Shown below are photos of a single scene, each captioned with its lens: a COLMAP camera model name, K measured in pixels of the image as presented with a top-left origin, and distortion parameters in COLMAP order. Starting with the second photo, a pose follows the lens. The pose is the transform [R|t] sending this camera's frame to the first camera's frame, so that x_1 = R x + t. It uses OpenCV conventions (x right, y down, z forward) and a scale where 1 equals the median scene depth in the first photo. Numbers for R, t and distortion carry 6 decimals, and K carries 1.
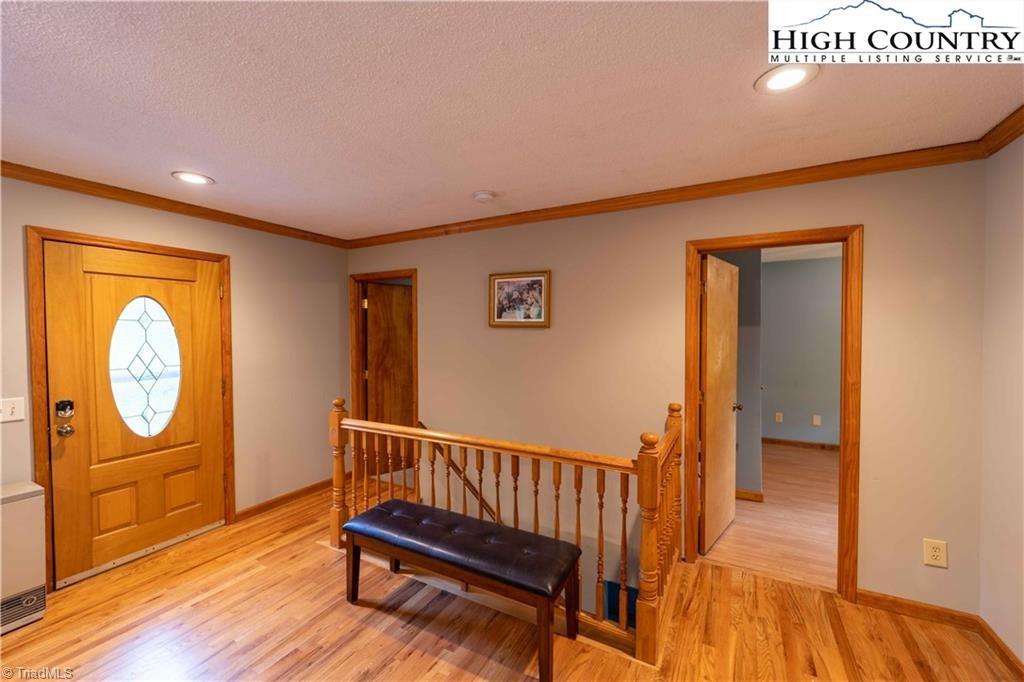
lens RADIAL K [[410.0, 0, 515.3], [0, 410.0, 342.7], [0, 0, 1]] dist [0.002383, -0.000189]
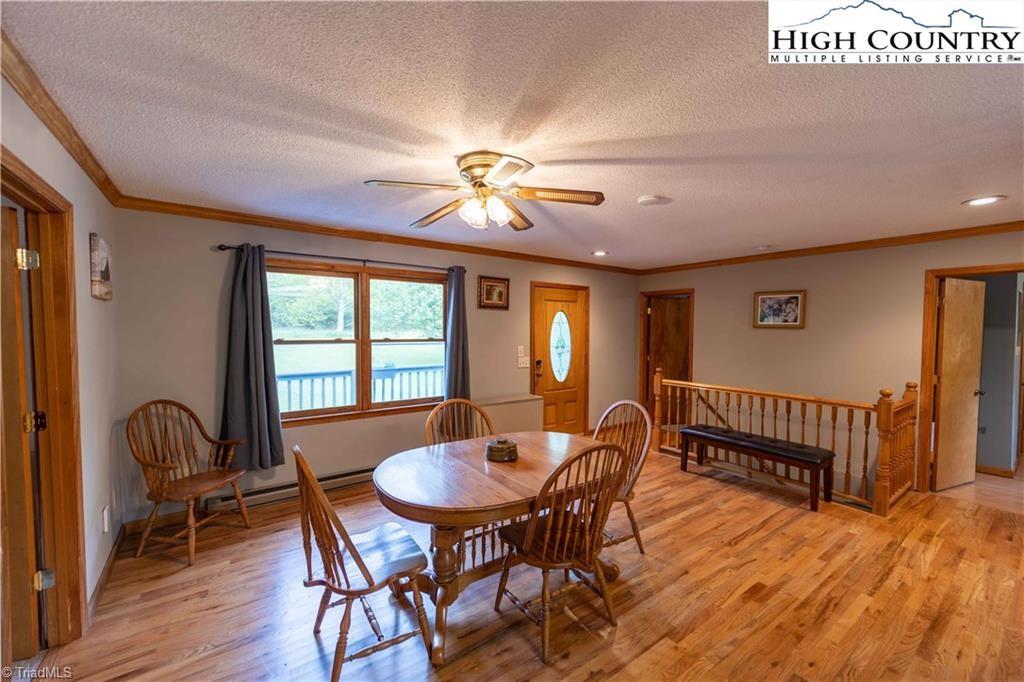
lens RADIAL K [[410.5, 0, 512.6], [0, 410.5, 343.1], [0, 0, 1]] dist [-0.000282, -0.000183]
pose [[0.903045, 0.025674, -0.428778, -0.227326], [-0.022036, 0.999667, 0.013447, 0.018834], [0.428980, -0.002694, 0.903310, -0.782057]]
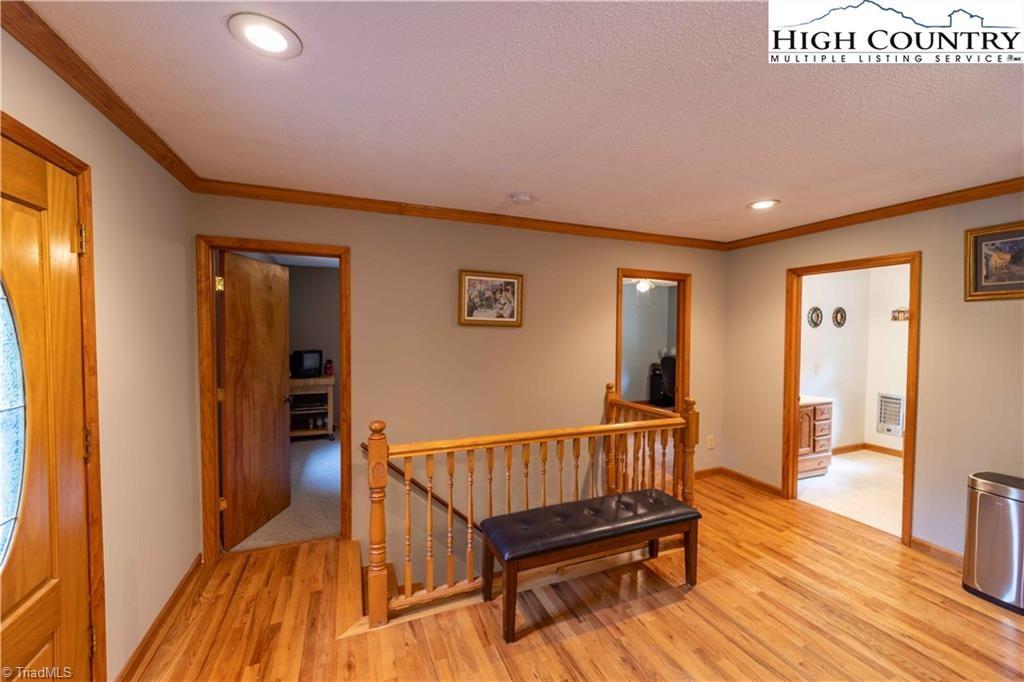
lens RADIAL K [[410.0, 0, 515.3], [0, 410.0, 342.7], [0, 0, 1]] dist [0.002383, -0.000189]
pose [[0.631074, -0.015856, 0.775560, -0.767667], [0.011508, 0.999872, 0.011078, -0.006907], [-0.775637, 0.001934, 0.631176, 0.321467]]
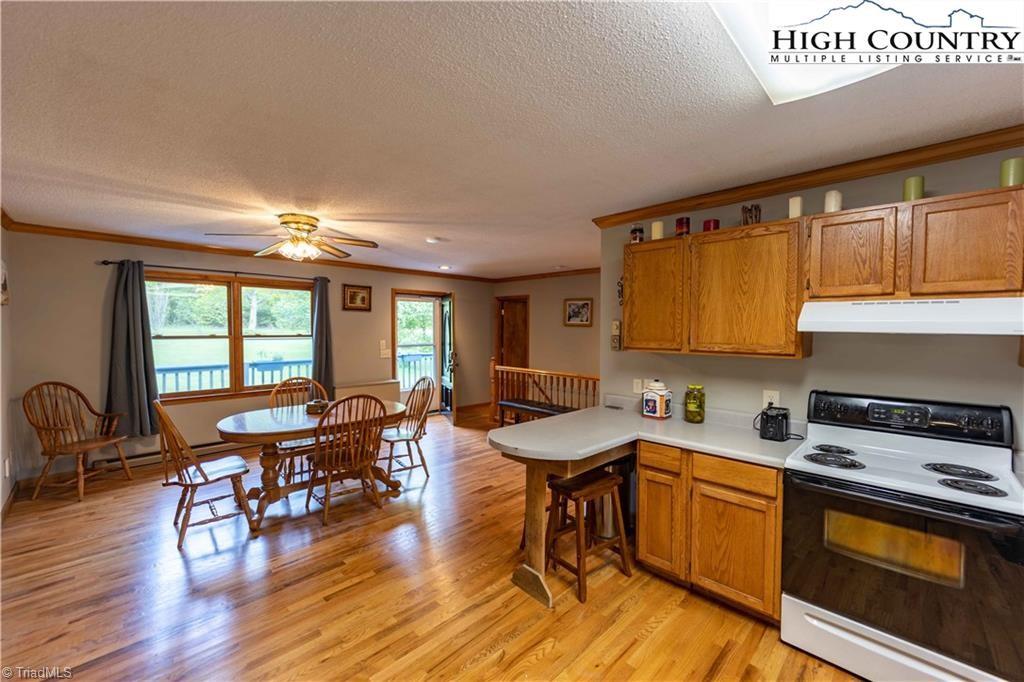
lens RADIAL K [[410.5, 0, 512.6], [0, 410.5, 343.1], [0, 0, 1]] dist [-0.000282, -0.000183]
pose [[0.959116, 0.021850, -0.282170, 0.280206], [-0.018249, 0.999715, 0.015382, 0.021101], [0.282426, -0.009604, 0.959241, -1.050447]]
